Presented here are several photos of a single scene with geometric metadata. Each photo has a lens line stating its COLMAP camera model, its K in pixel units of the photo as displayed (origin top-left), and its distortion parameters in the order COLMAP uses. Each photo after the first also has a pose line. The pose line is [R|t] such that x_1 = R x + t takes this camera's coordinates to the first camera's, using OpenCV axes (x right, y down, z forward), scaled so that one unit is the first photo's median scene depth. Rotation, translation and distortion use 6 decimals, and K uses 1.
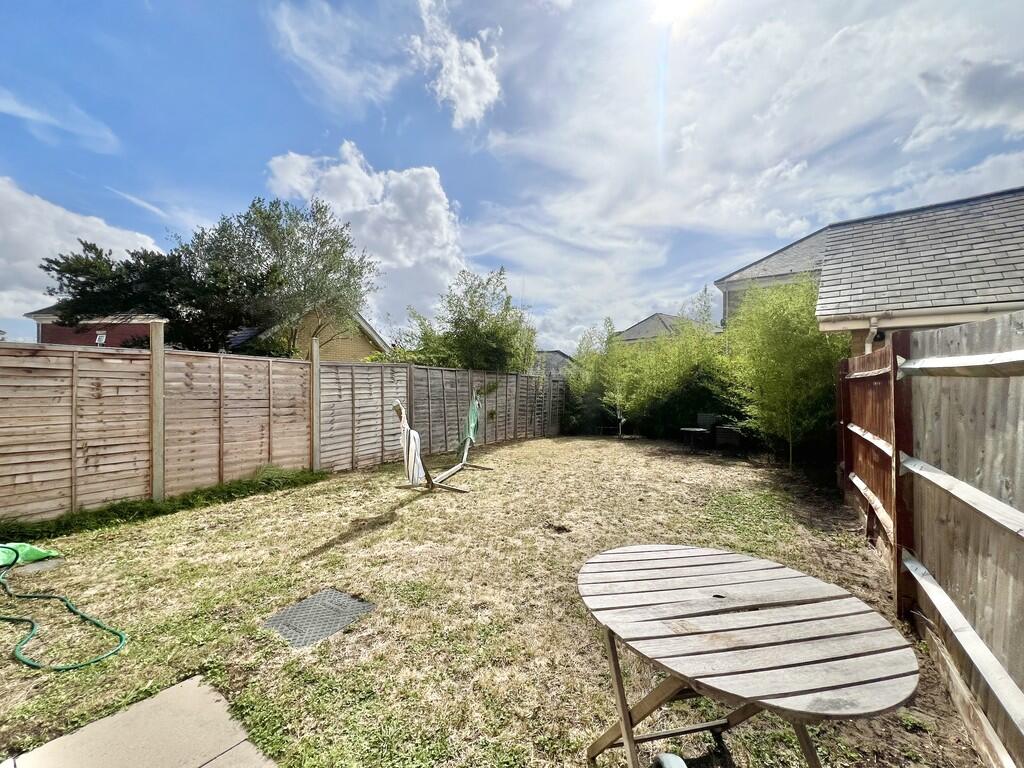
lens RADIAL K [[409.6, 0, 514.4], [0, 409.6, 382.0], [0, 0, 1]] dist [0.002876, 0.000314]
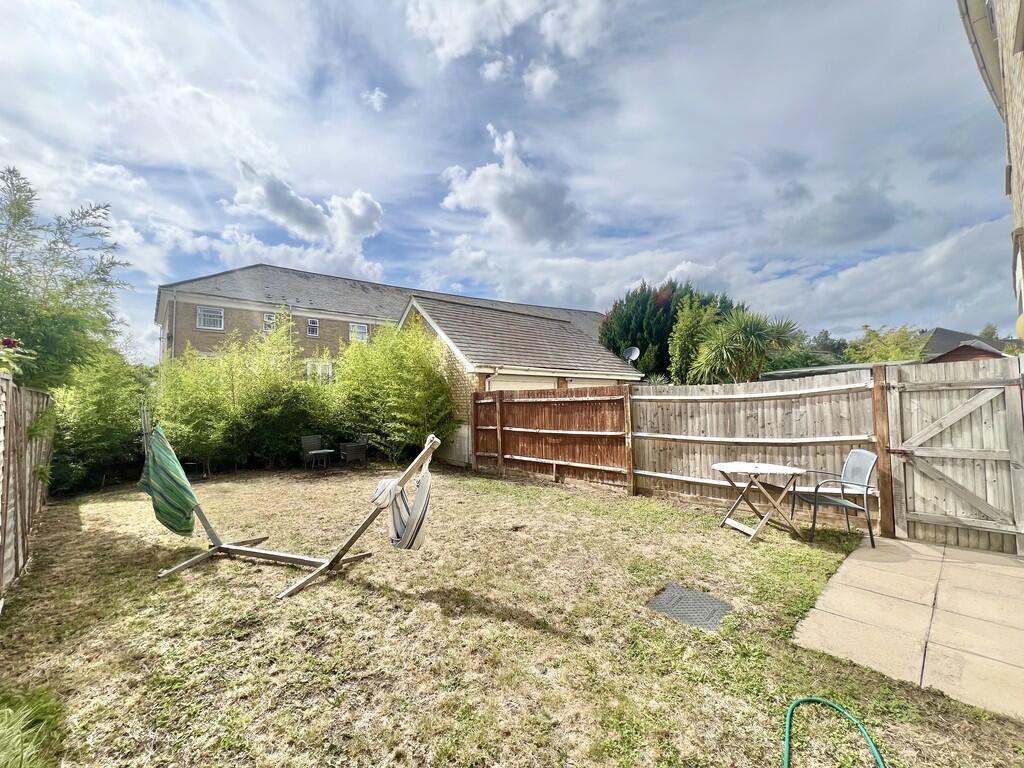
lens RADIAL K [[409.6, 0, 514.4], [0, 409.6, 382.0], [0, 0, 1]] dist [0.002876, 0.000314]
pose [[0.158900, 0.053452, 0.985847, -1.106096], [0.013964, 0.998312, -0.056379, 0.003378], [-0.987196, 0.022725, 0.157885, 0.831420]]
